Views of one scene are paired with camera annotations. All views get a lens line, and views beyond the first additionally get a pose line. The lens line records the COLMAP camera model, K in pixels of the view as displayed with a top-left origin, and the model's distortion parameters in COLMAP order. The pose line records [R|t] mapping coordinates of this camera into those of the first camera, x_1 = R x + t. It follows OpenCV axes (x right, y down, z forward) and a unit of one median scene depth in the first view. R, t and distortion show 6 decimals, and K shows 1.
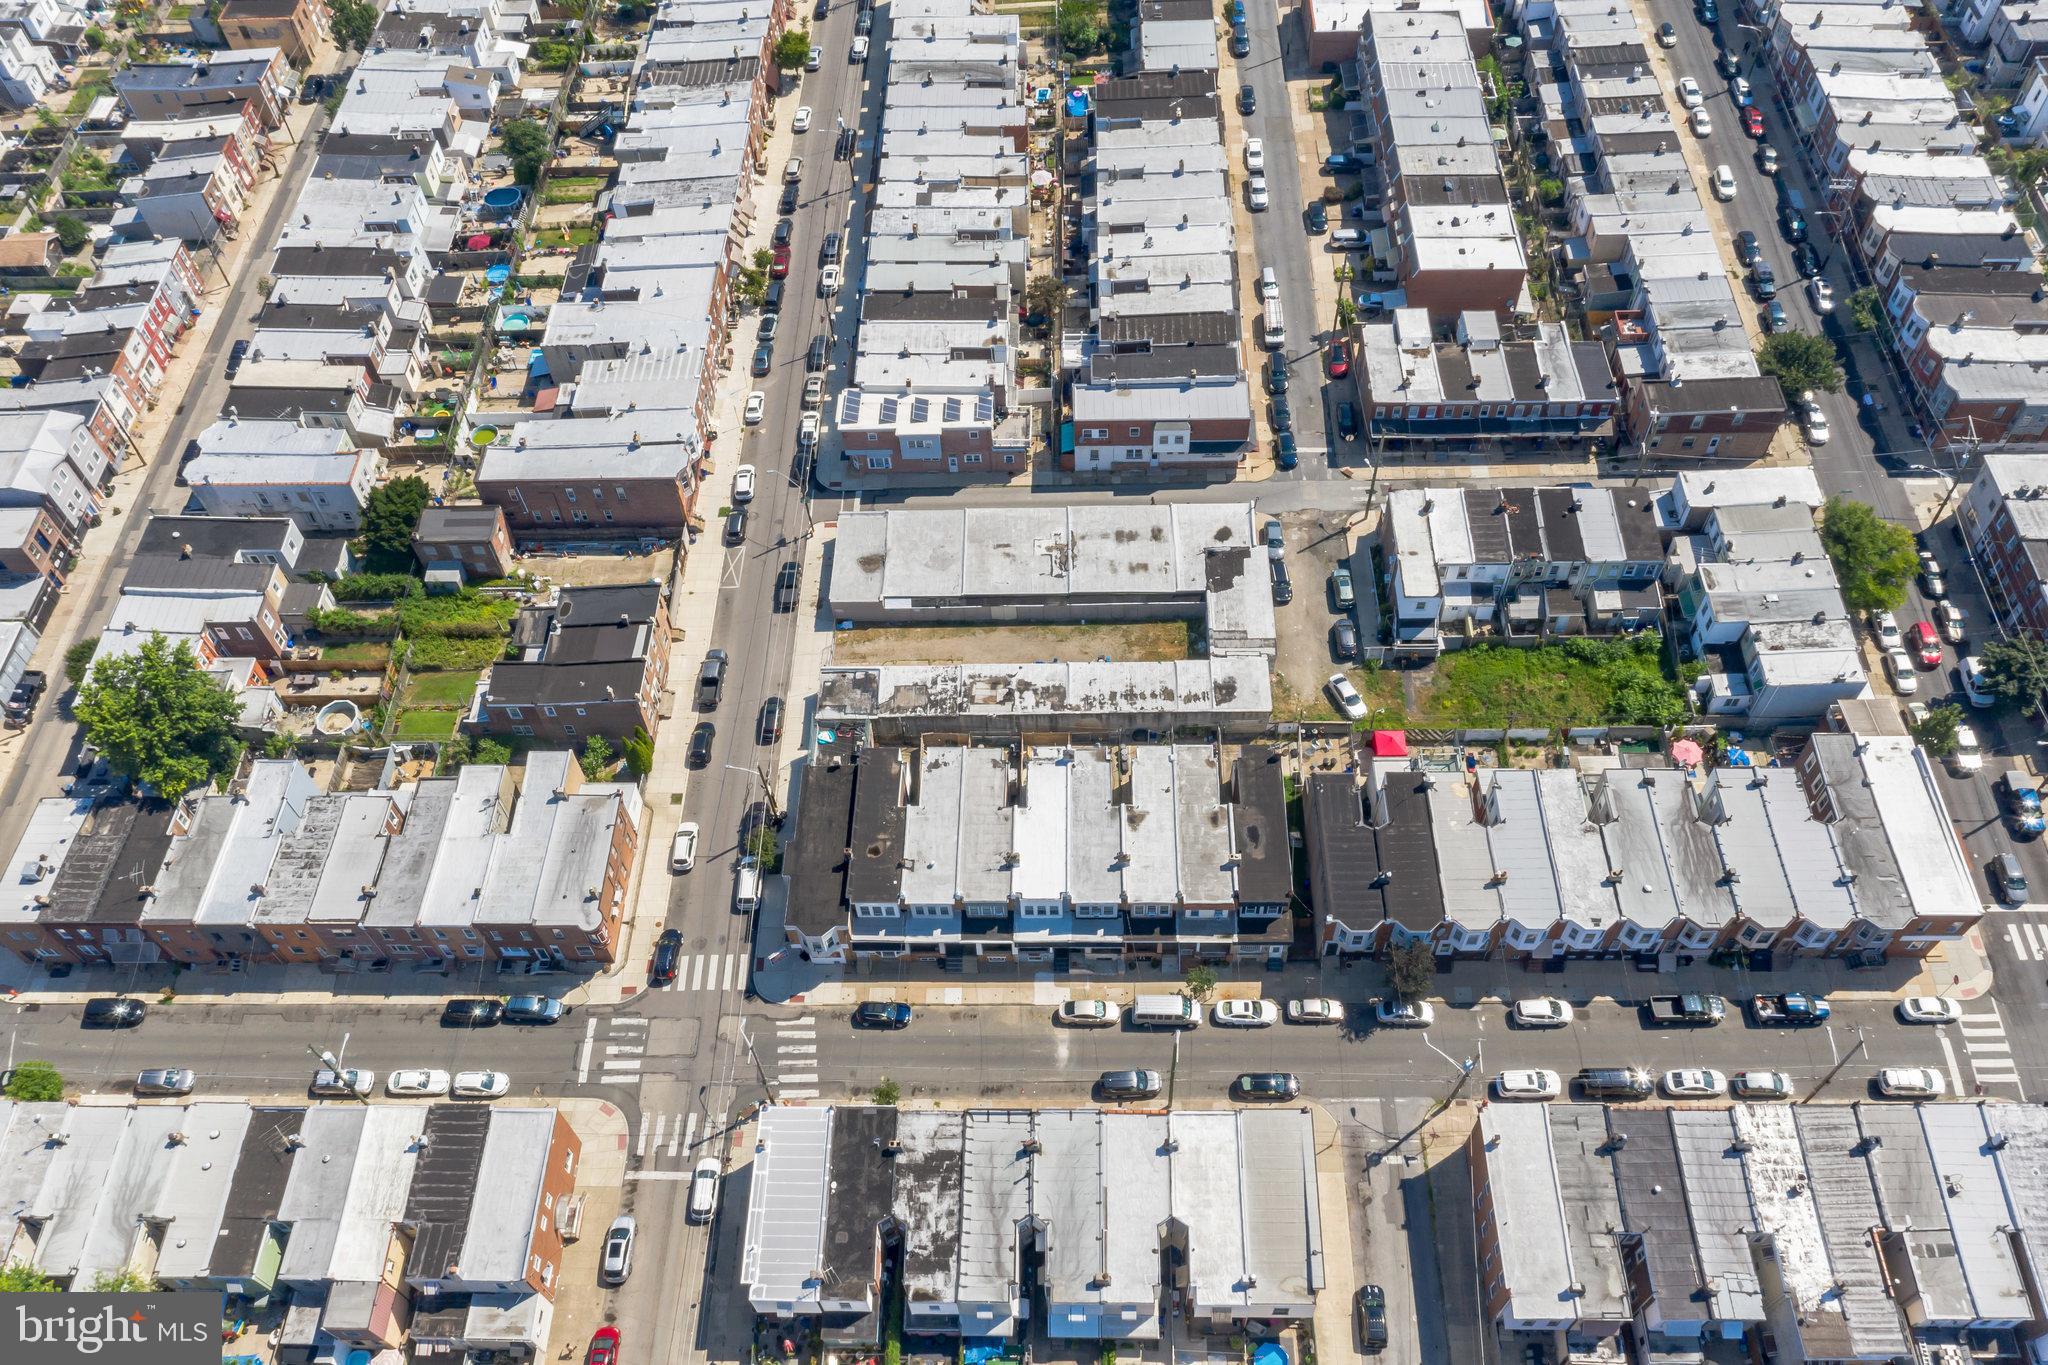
lens RADIAL K [[1636.4, 0, 1024.0], [0, 1636.4, 682.5], [0, 0, 1]] dist [-0.019344, 0.009757]
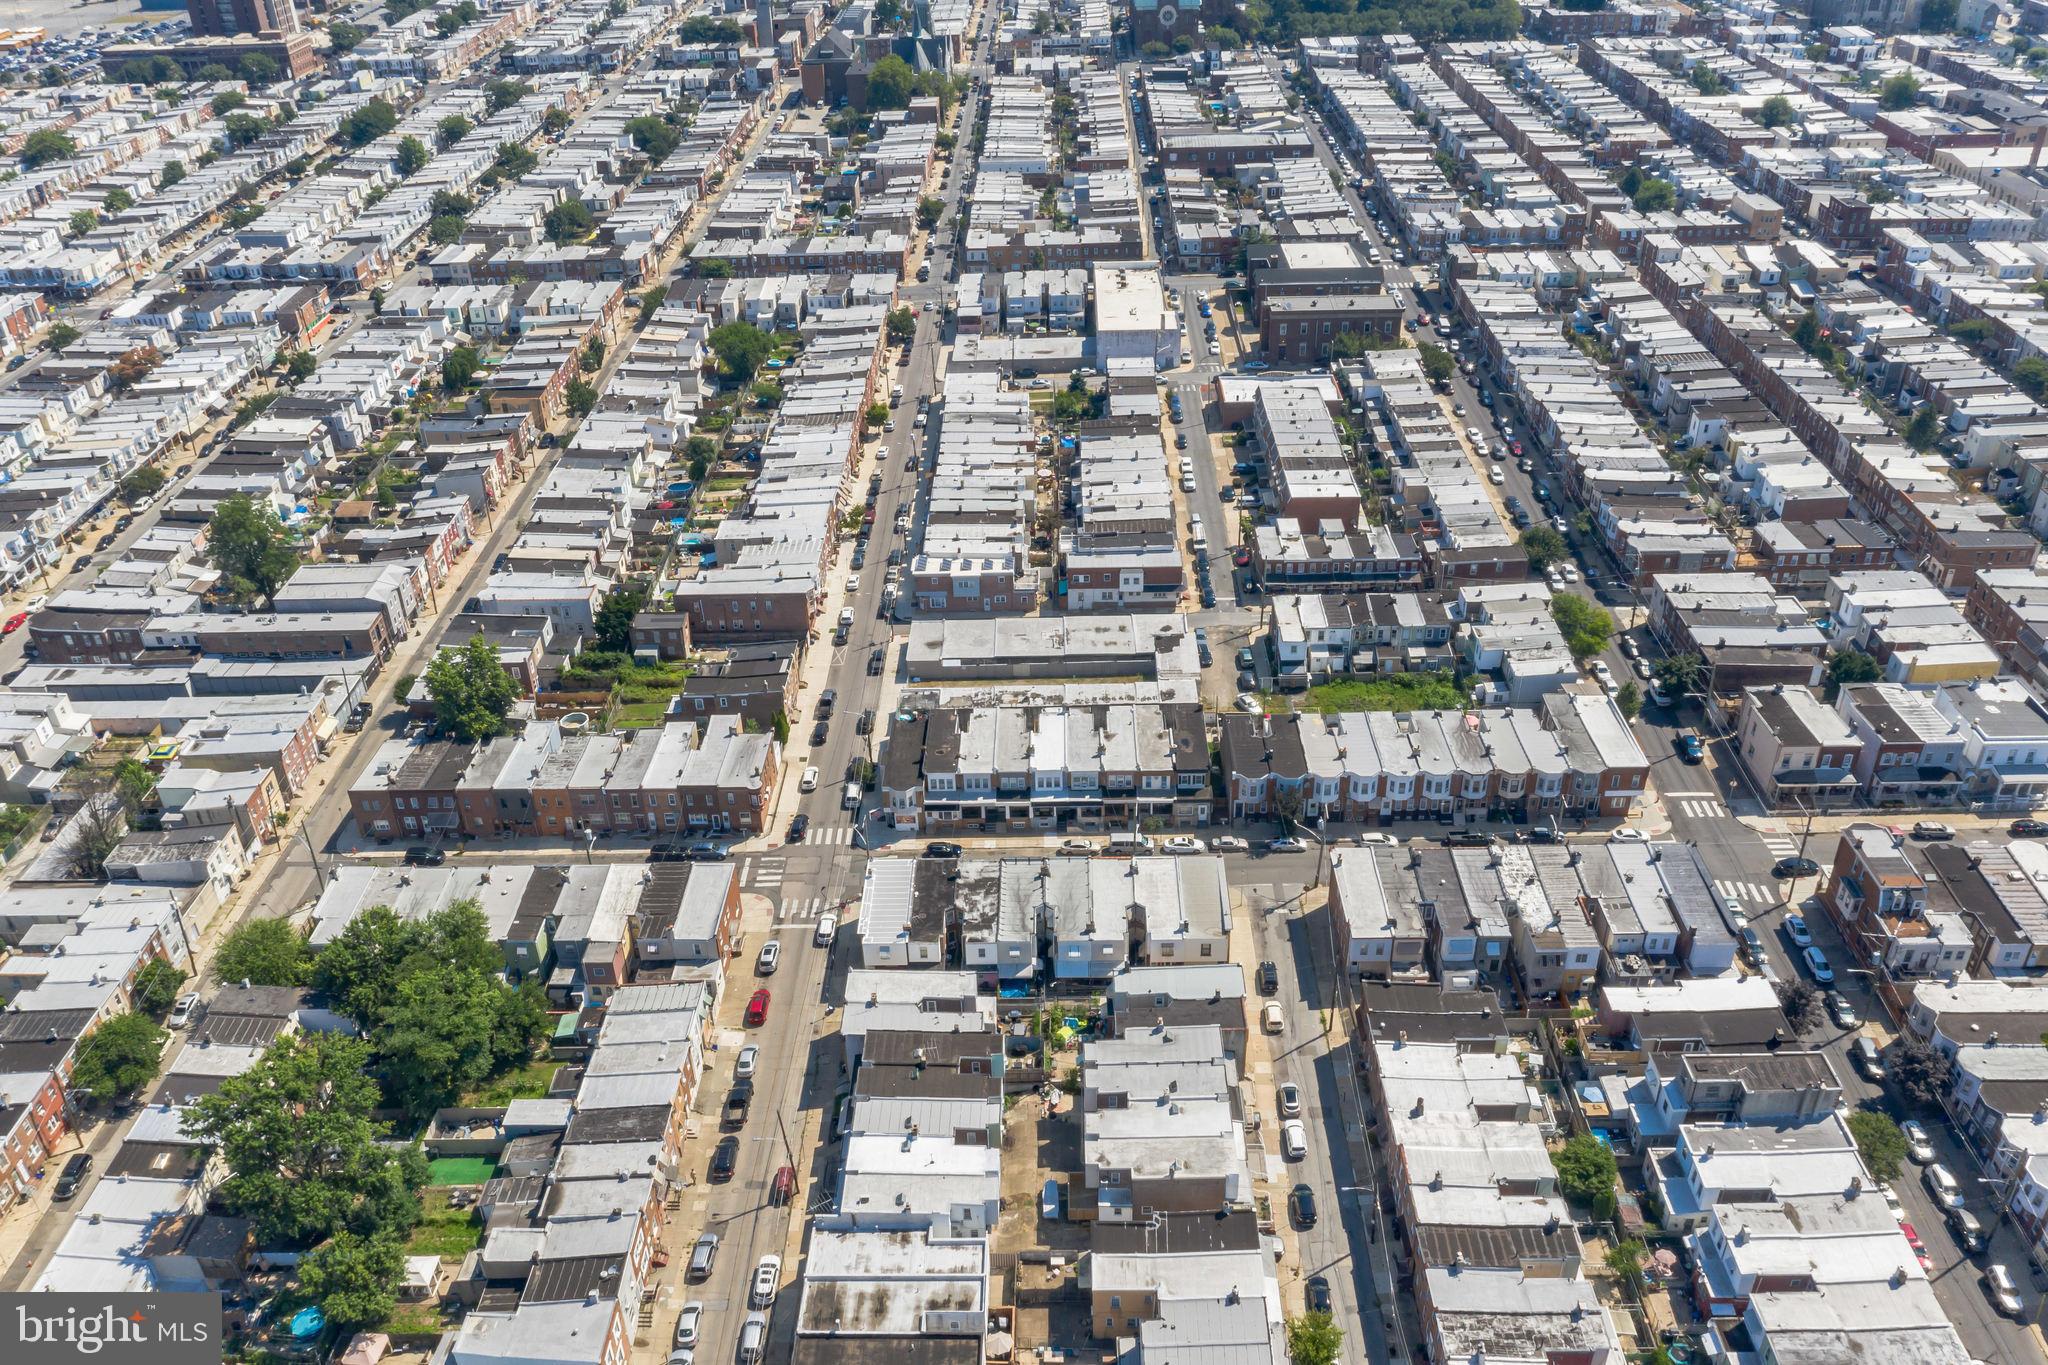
lens RADIAL K [[1636.4, 0, 1024.0], [0, 1636.4, 682.5], [0, 0, 1]] dist [-0.019344, 0.009757]
pose [[0.999934, 0.009043, 0.007069, -0.020059], [-0.005660, 0.924252, -0.381741, 0.524524], [-0.009985, 0.381676, 0.924242, -0.374417]]
